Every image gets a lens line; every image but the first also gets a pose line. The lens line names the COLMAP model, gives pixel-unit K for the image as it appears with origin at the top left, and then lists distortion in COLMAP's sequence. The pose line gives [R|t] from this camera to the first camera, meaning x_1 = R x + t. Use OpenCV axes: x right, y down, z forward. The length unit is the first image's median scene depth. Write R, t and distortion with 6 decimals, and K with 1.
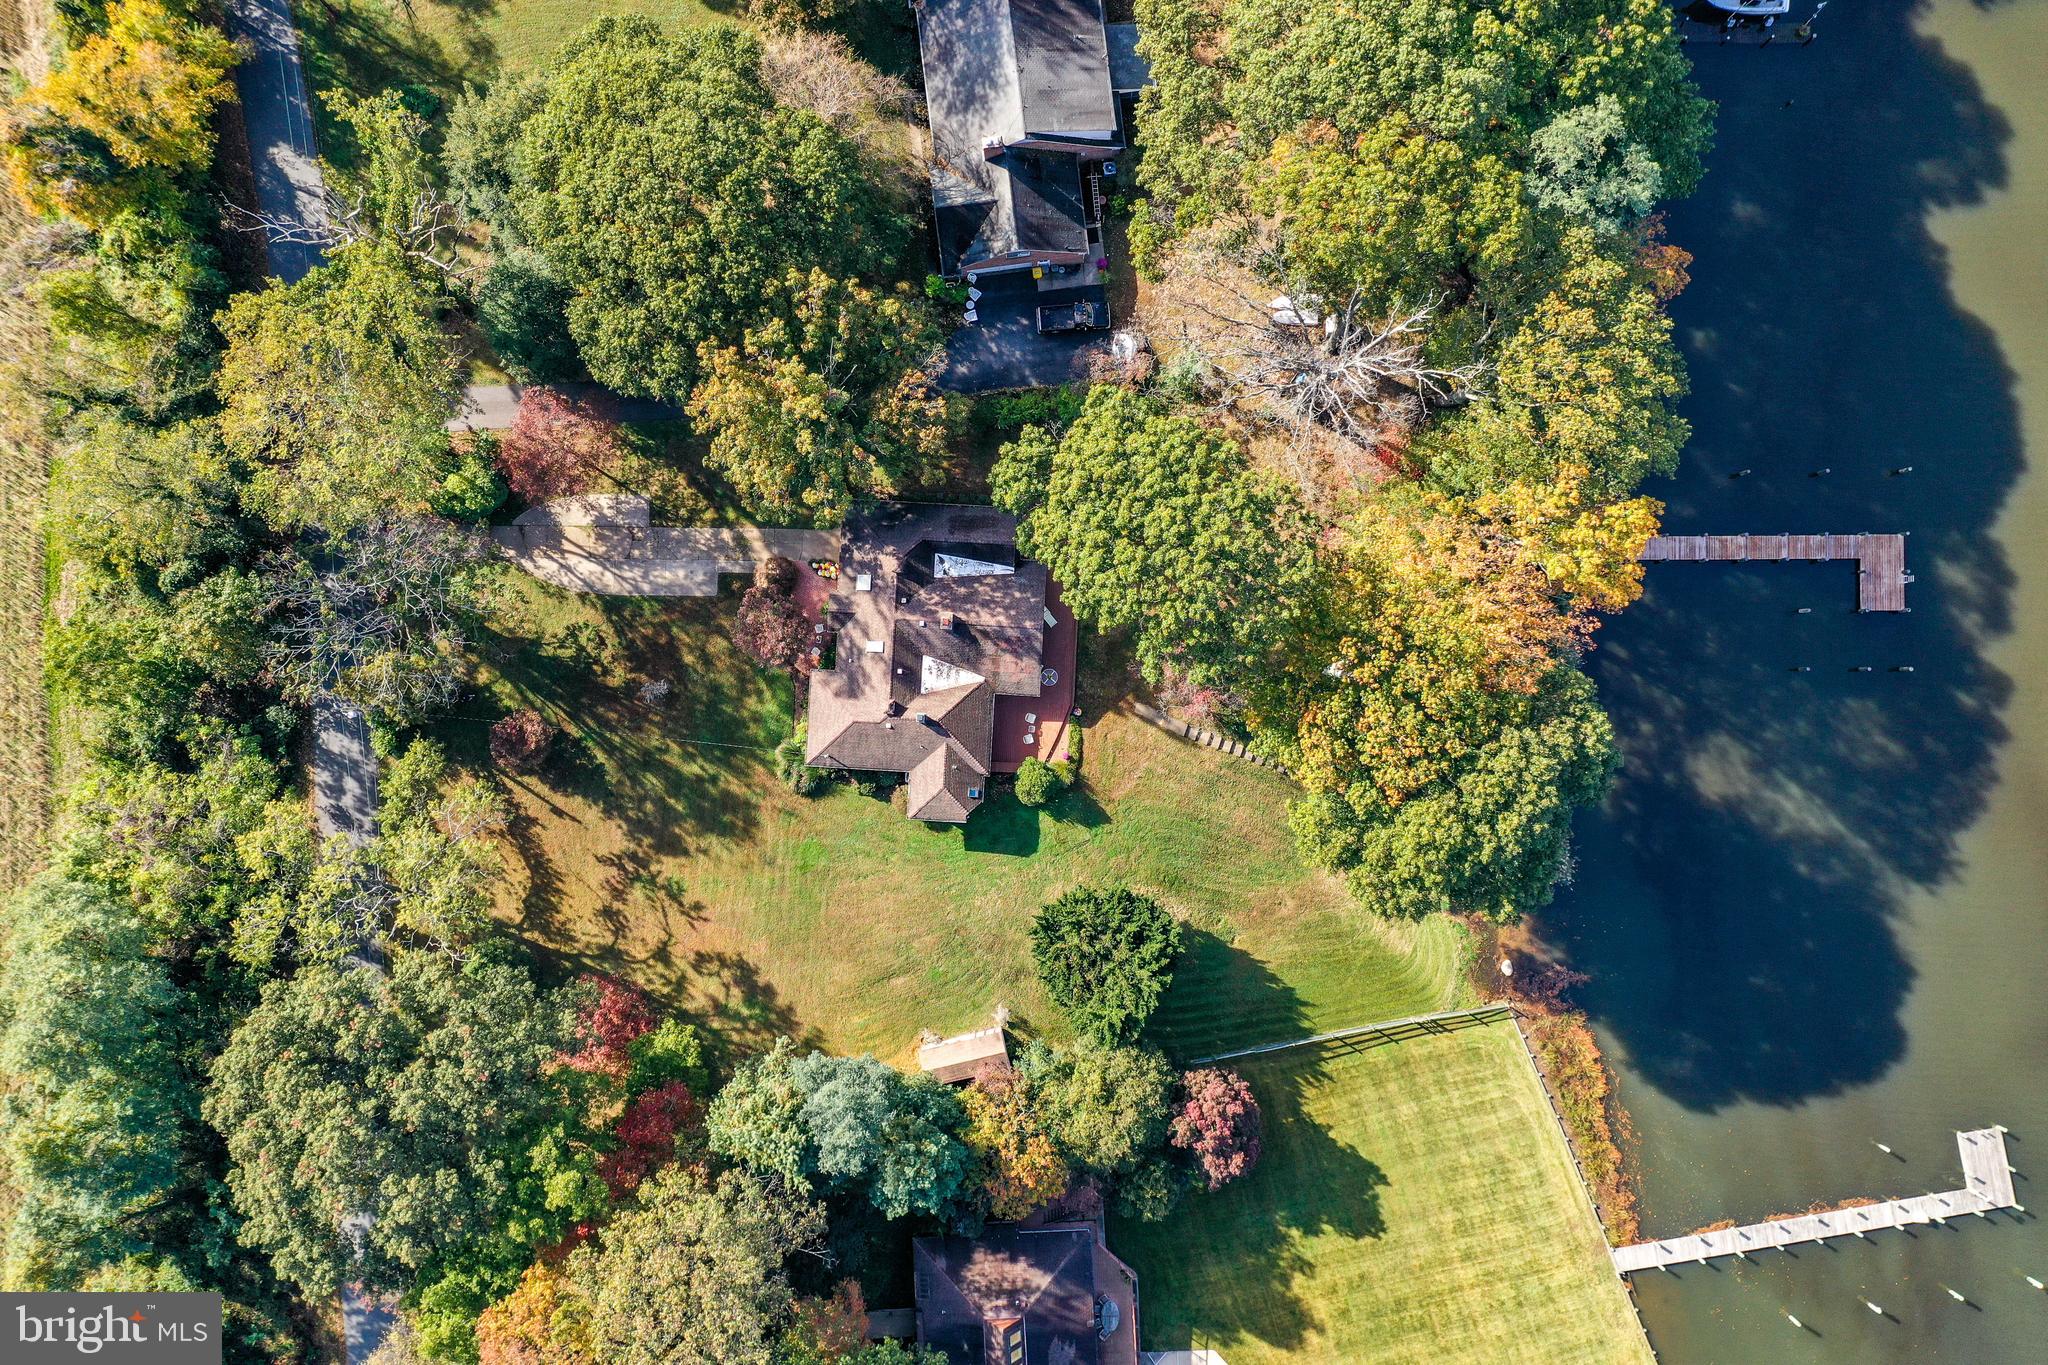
lens RADIAL K [[1604.2, 0, 1013.0], [0, 1604.2, 688.6], [0, 0, 1]] dist [0.014909, -0.006381]
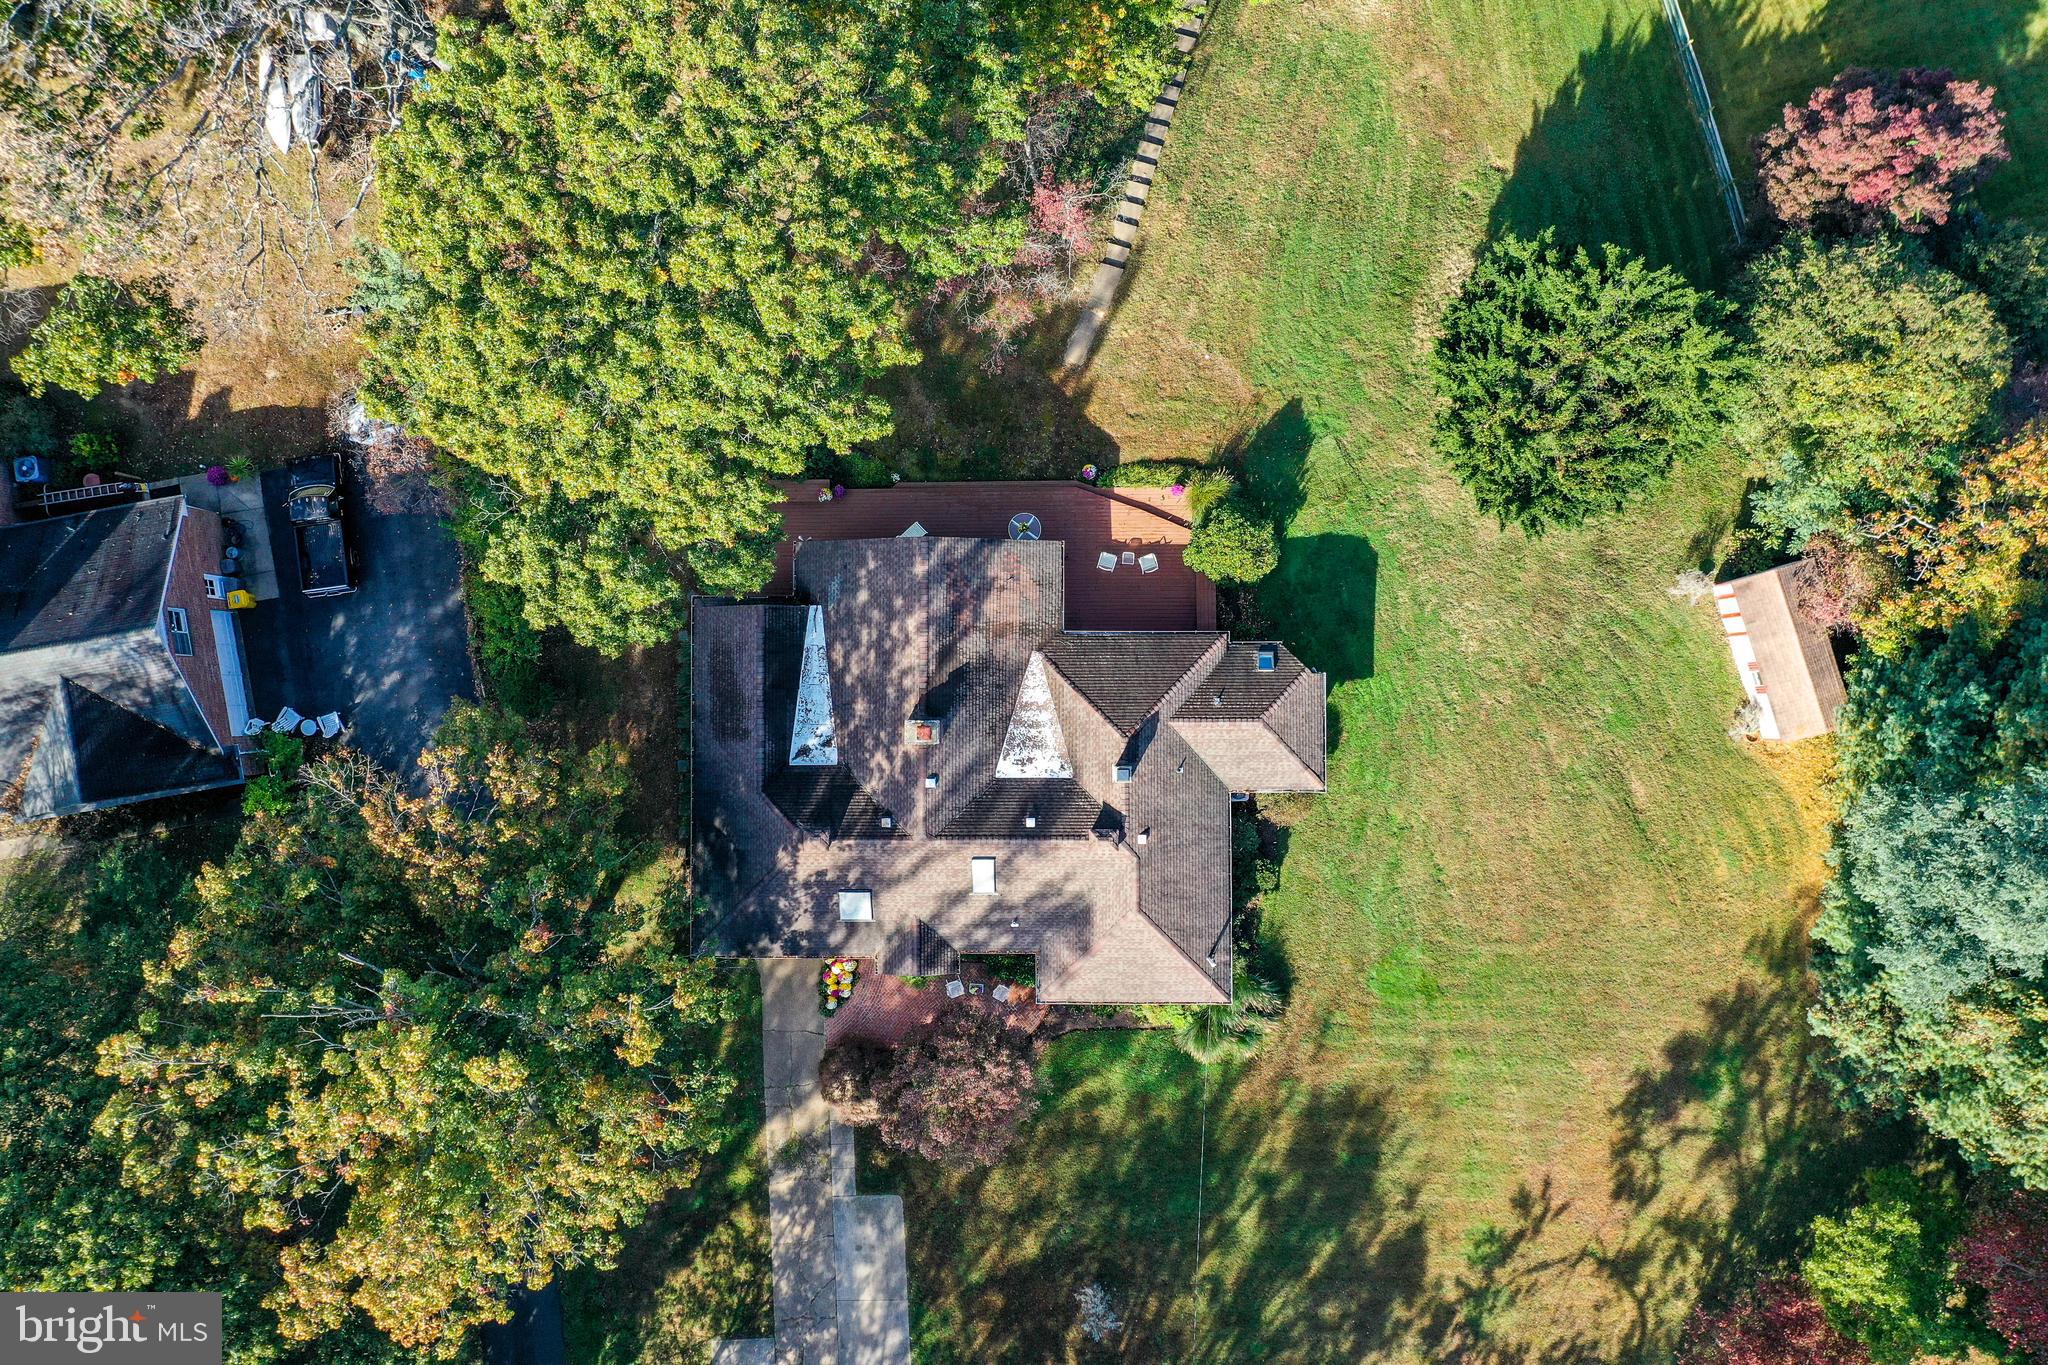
lens RADIAL K [[1604.2, 0, 1016.4], [0, 1604.2, 668.6], [0, 0, 1]] dist [0.014909, -0.006381]
pose [[-0.058091, -0.997300, 0.044931, -0.044525], [0.998236, -0.058579, -0.009629, -0.007591], [0.012235, 0.044293, 0.998944, 0.497416]]
